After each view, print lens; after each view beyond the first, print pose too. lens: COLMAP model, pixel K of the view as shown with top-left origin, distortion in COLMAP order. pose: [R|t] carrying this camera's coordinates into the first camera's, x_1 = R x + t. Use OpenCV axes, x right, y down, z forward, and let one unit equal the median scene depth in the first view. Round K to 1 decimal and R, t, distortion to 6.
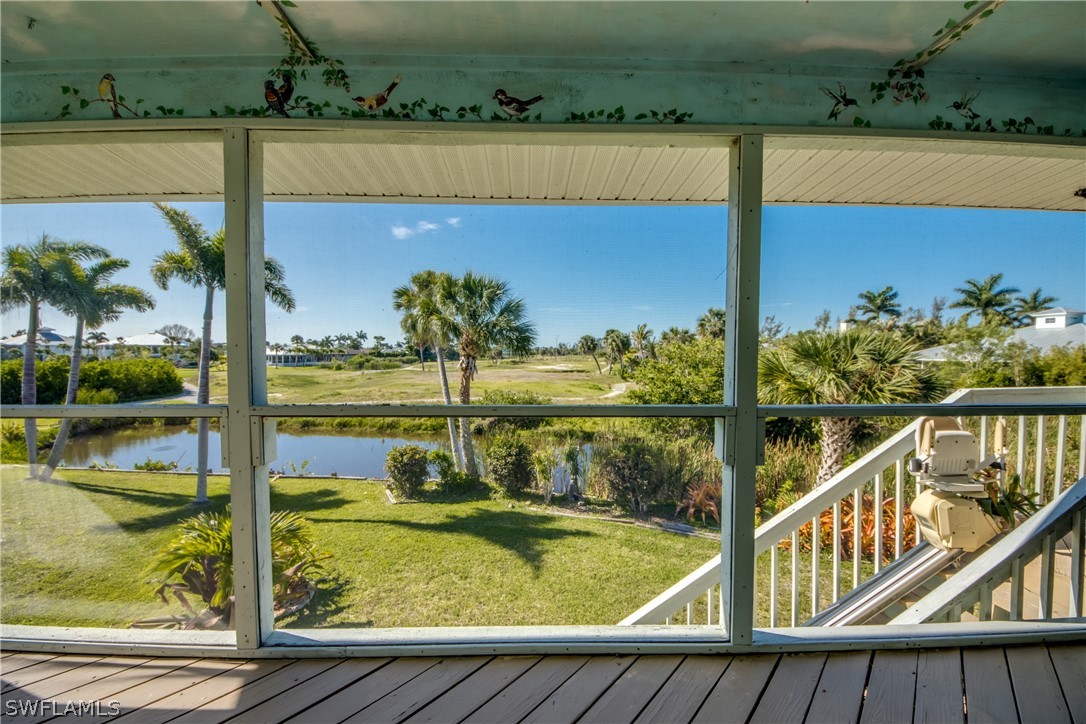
lens RADIAL K [[417.1, 0, 543.2], [0, 417.1, 373.4], [0, 0, 1]] dist [0.003404, -0.007770]
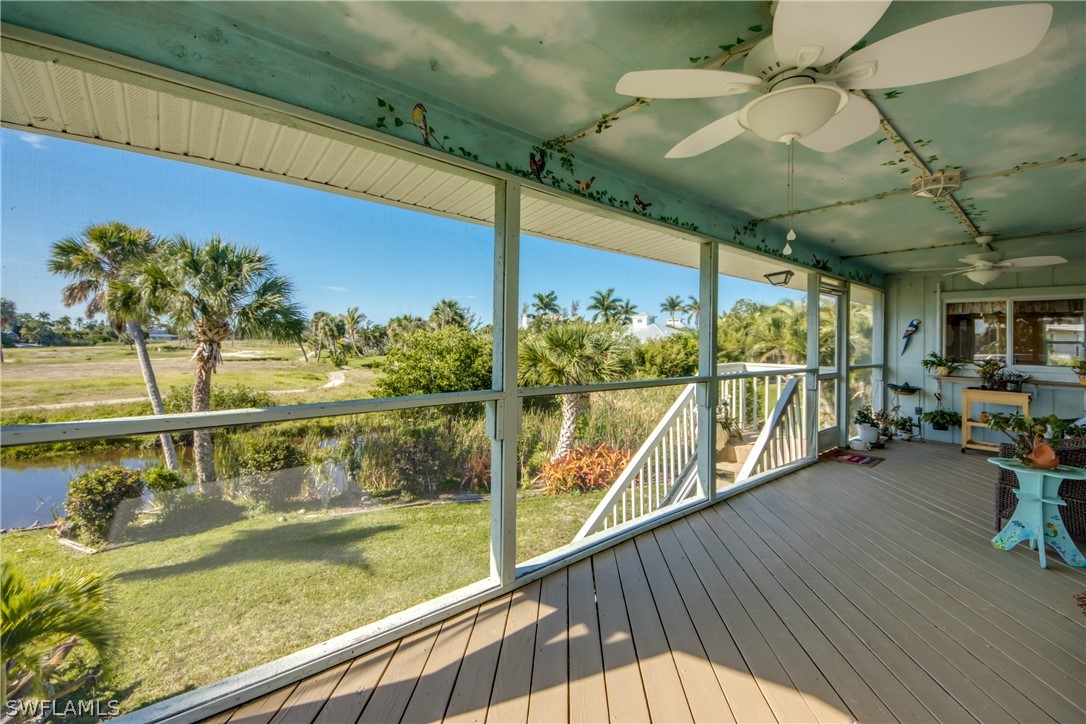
lens RADIAL K [[417.1, 0, 539.3], [0, 417.1, 338.3], [0, 0, 1]] dist [0.003404, -0.007770]
pose [[0.789384, 0.013884, 0.613742, -0.185888], [0.017347, 0.998841, -0.044907, -0.002777], [-0.613654, 0.046095, 0.788228, -0.010753]]
